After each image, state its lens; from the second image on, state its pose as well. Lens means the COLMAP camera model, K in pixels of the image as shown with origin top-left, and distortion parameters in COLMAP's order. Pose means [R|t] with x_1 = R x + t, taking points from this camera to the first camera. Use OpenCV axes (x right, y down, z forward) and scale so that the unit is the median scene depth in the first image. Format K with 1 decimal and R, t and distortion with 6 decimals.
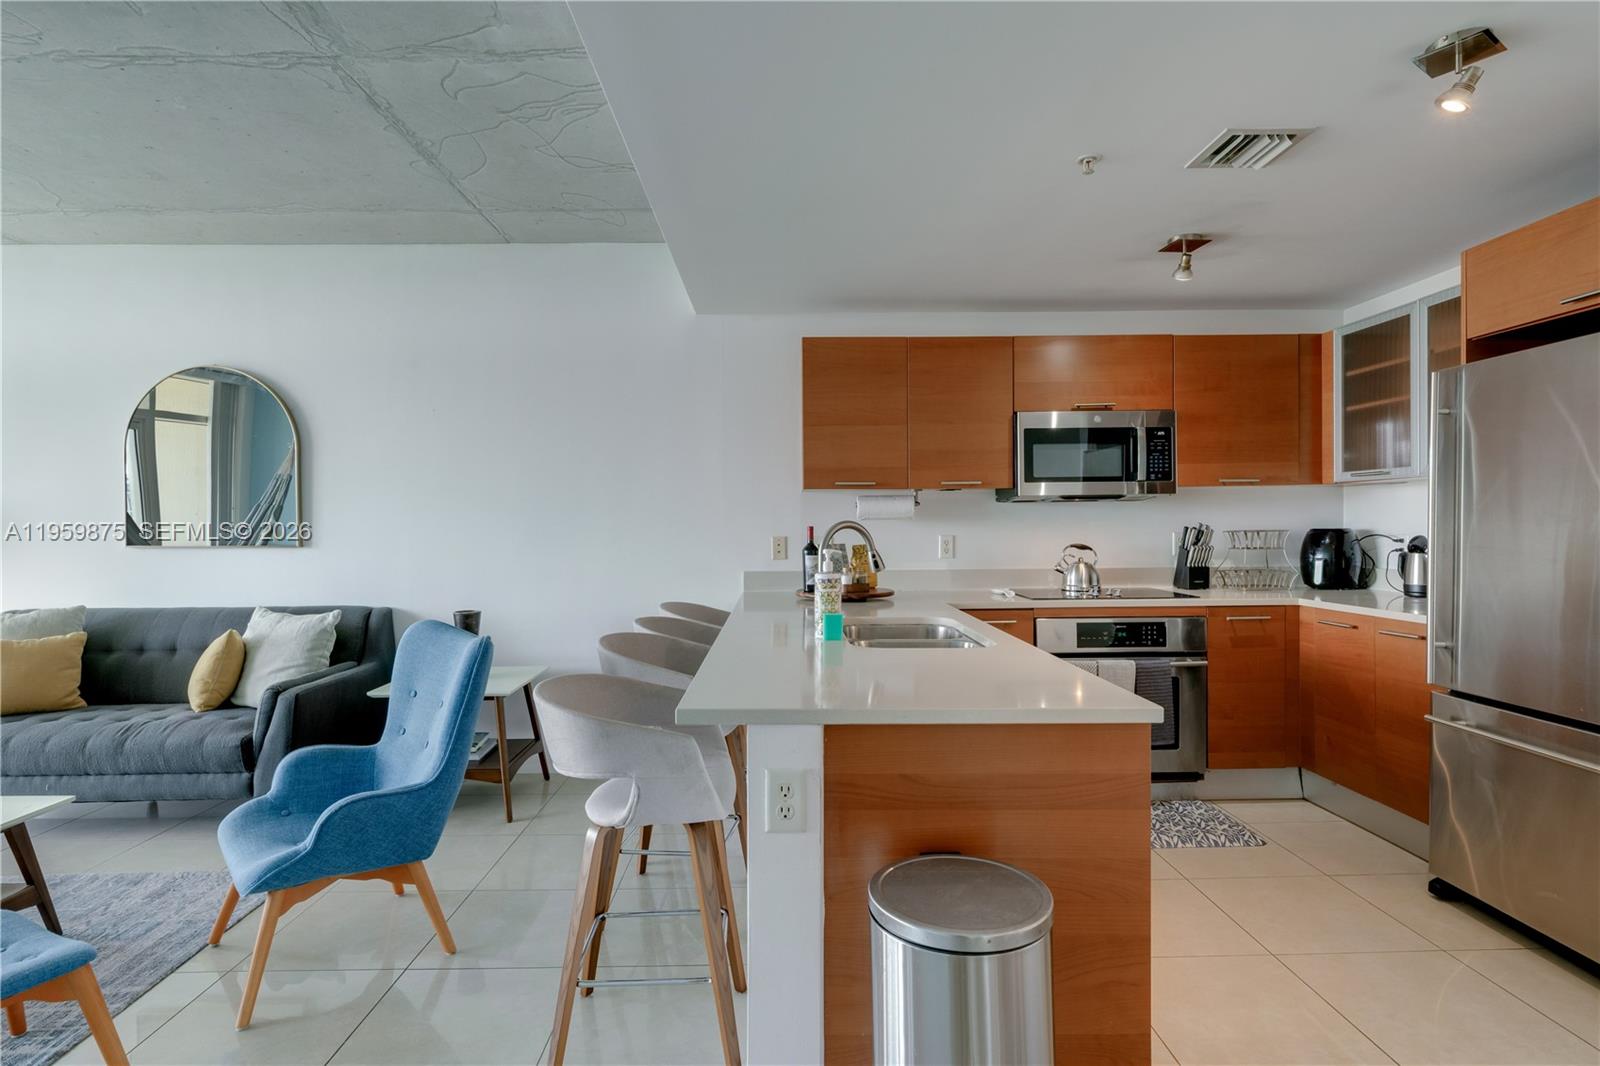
lens RADIAL K [[821.4, 0, 796.4], [0, 821.4, 530.7], [0, 0, 1]] dist [0.003808, 0.000565]
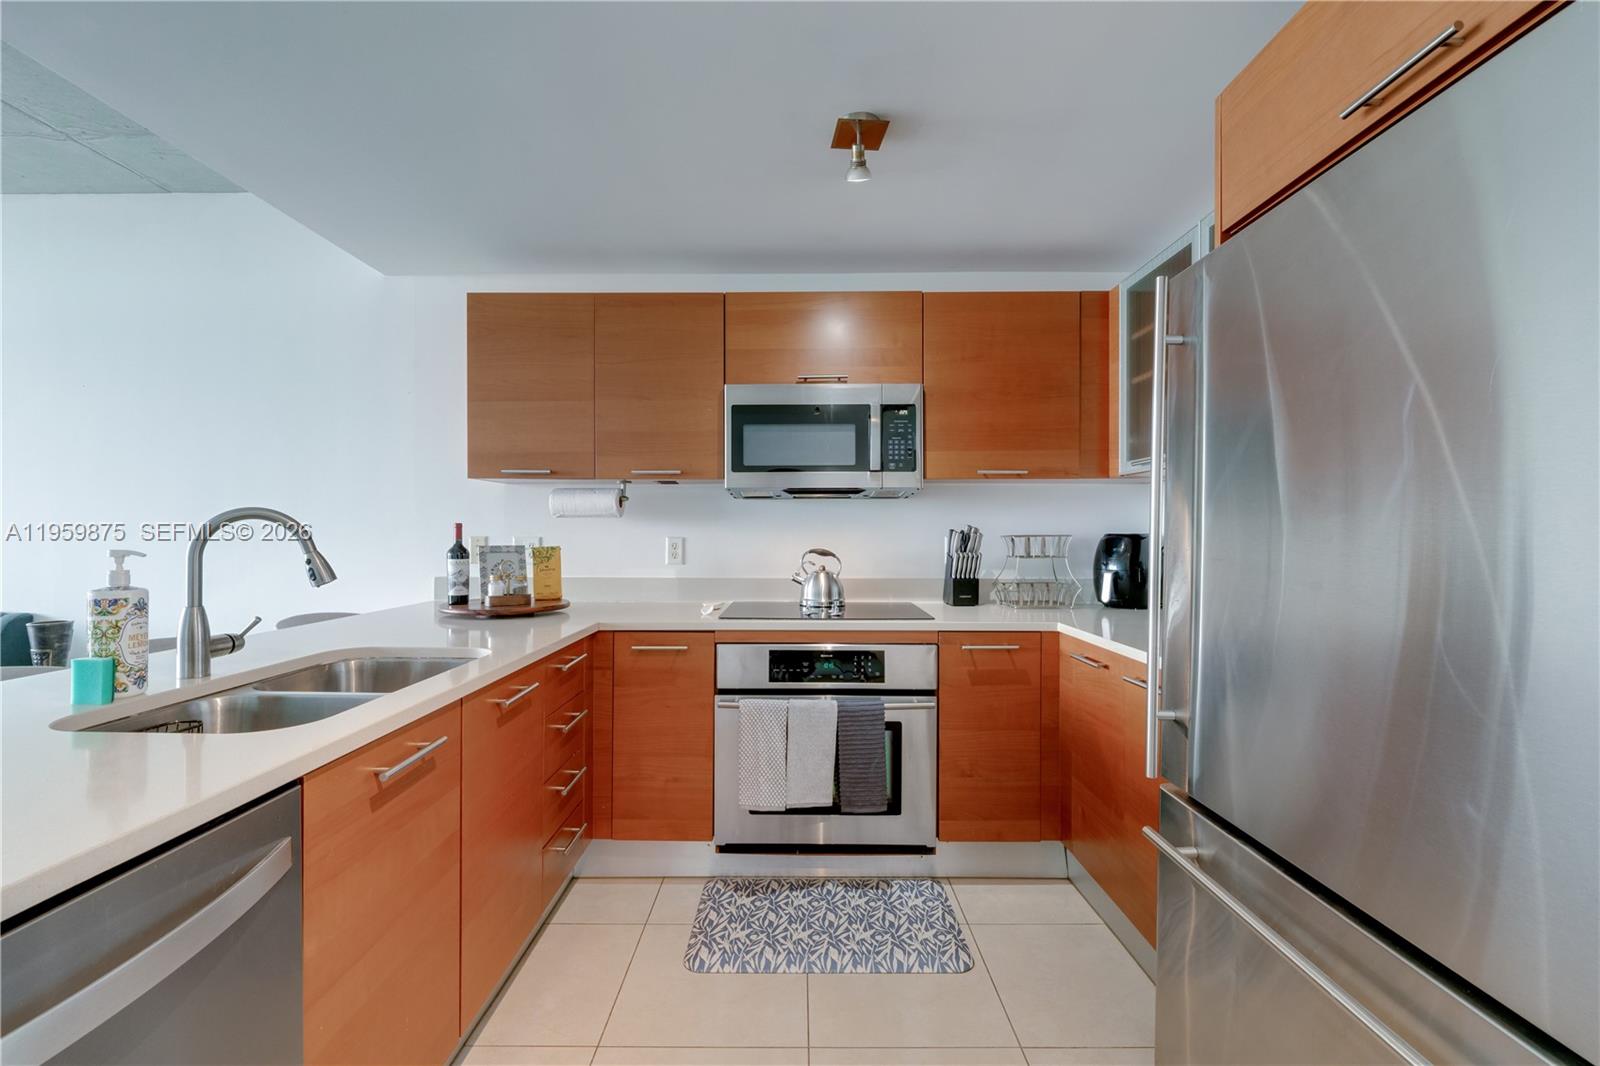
lens RADIAL K [[676.3, 0, 796.5], [0, 676.3, 534.7], [0, 0, 1]] dist [-0.002277, -0.000063]
pose [[0.999515, 0.010895, -0.029176, 0.359235], [-0.011038, 0.999928, -0.004743, 0.005338], [0.029122, 0.005063, 0.999563, 0.336800]]
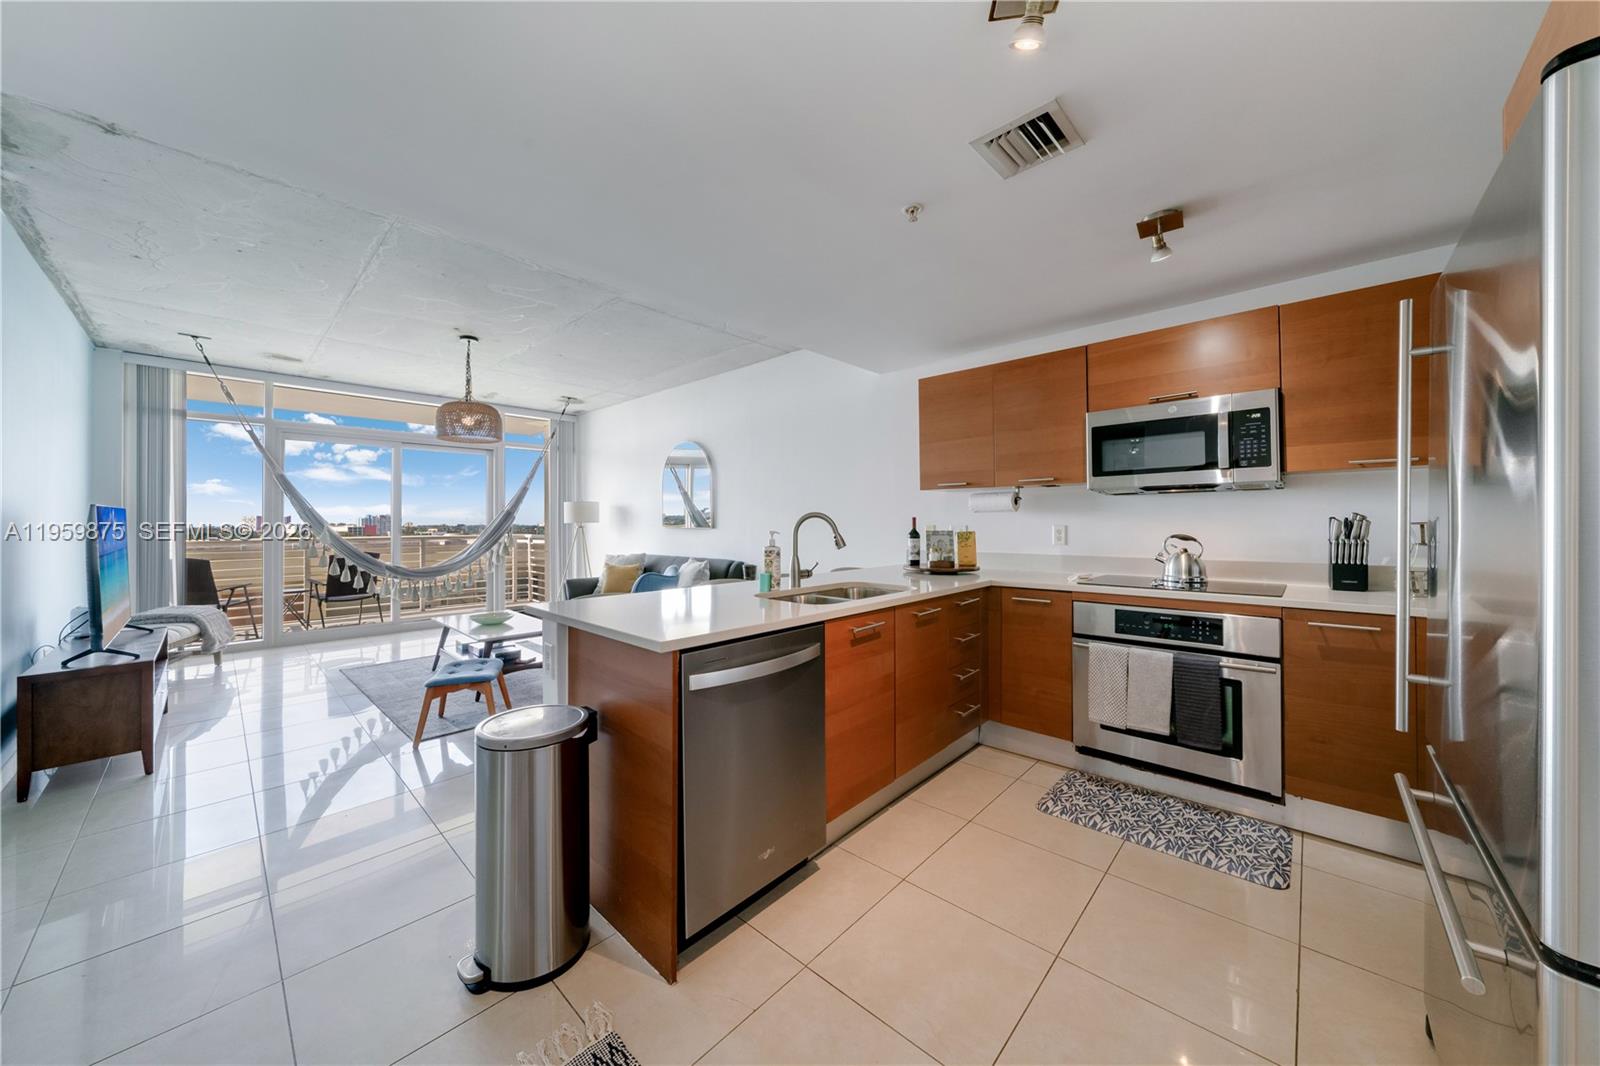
lens RADIAL K [[558.2, 0, 794.7], [0, 558.2, 518.8], [0, 0, 1]] dist [-0.000904, -0.000006]
pose [[0.714807, -0.000022, -0.699322, 0.510376], [-0.006033, 0.999963, -0.006198, 0.004076], [0.699296, 0.008649, 0.714780, 0.193635]]
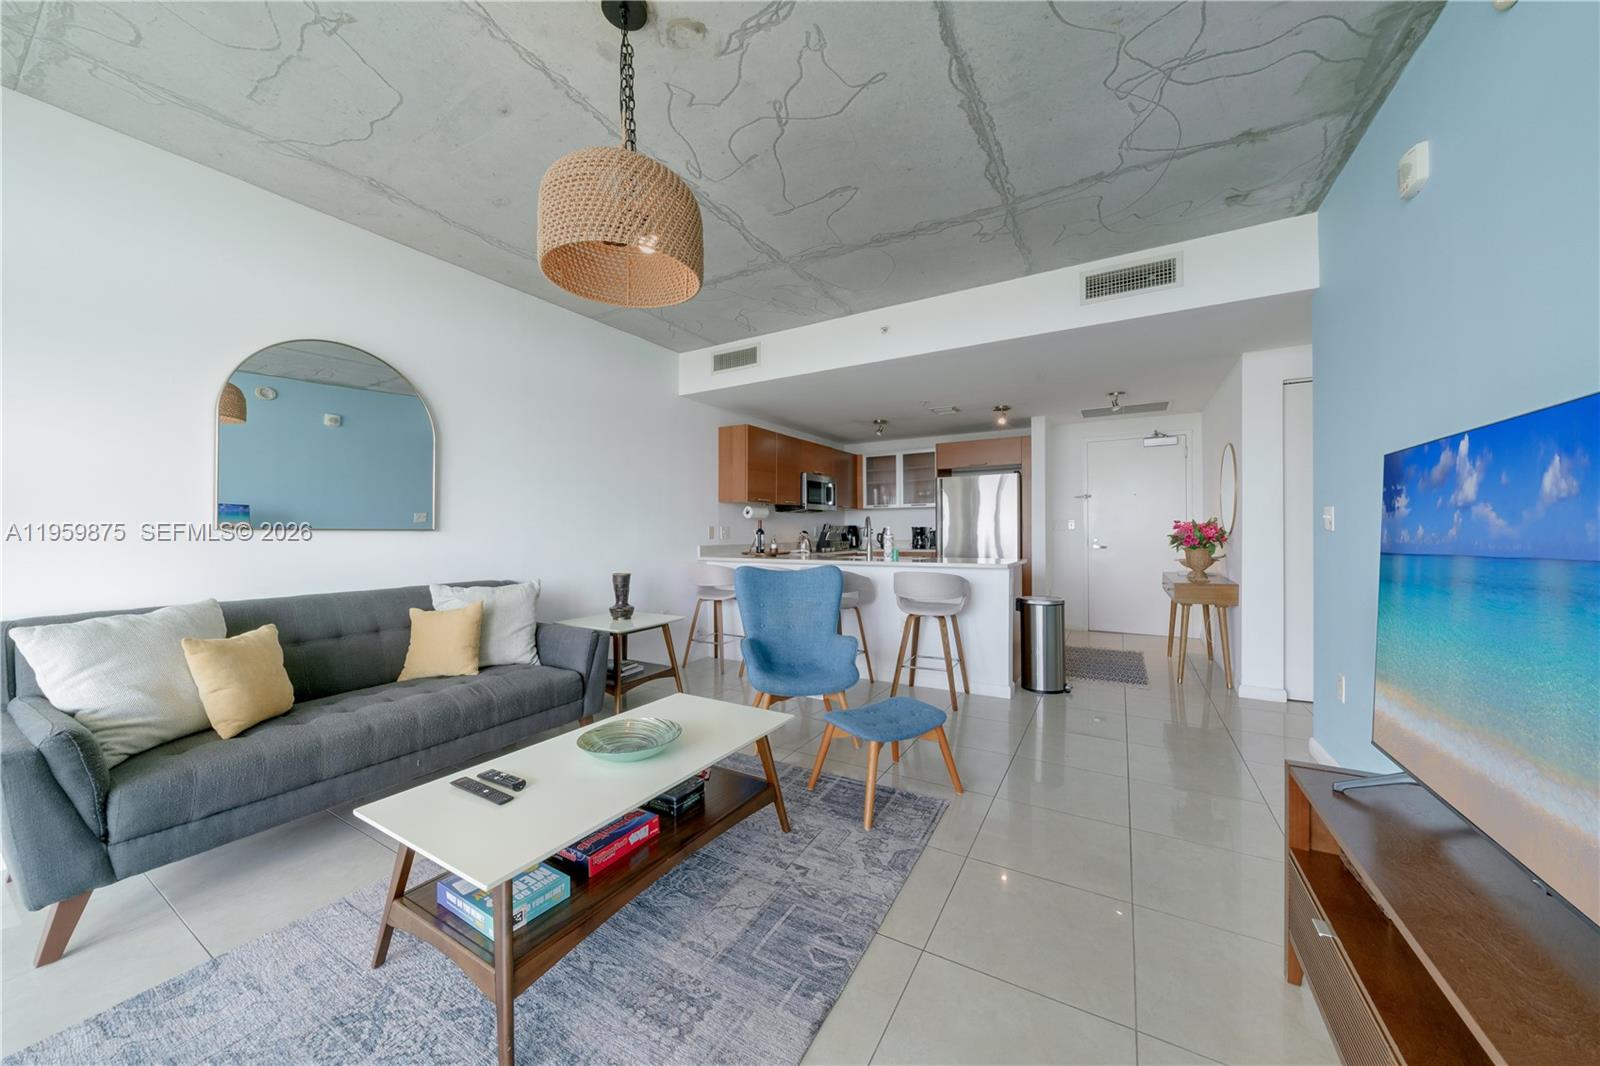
lens RADIAL K [[546.4, 0, 809.4], [0, 546.4, 537.3], [0, 0, 1]] dist [-0.001256, -0.000087]
pose [[0.510756, -0.007448, 0.859694, -1.037099], [0.008734, 0.999956, 0.003475, 0.030822], [-0.859682, 0.005734, 0.510798, 0.206669]]
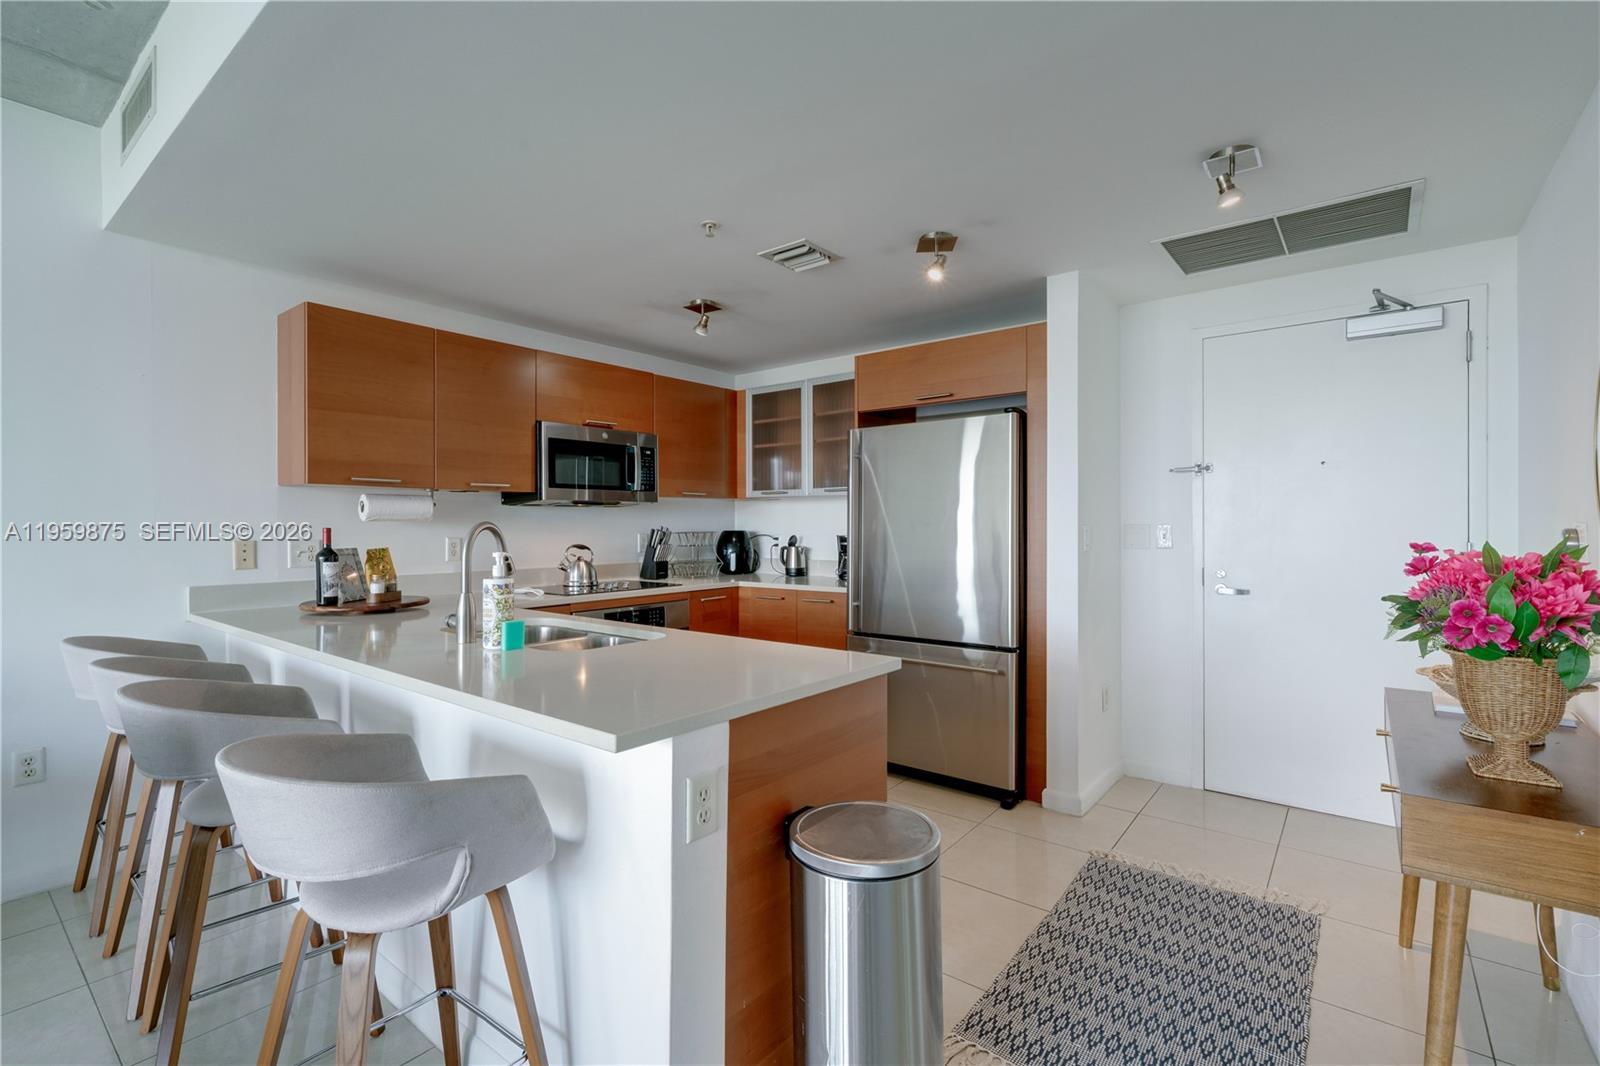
lens RADIAL K [[724.6, 0, 800.0], [0, 724.6, 533.0], [0, 0, 1]] dist [0.000470, 0.000258]
pose [[0.633768, -0.002617, 0.773519, -0.245729], [0.002693, 0.999996, 0.001178, 0.000352], [-0.773519, 0.001336, 0.633772, 0.143669]]
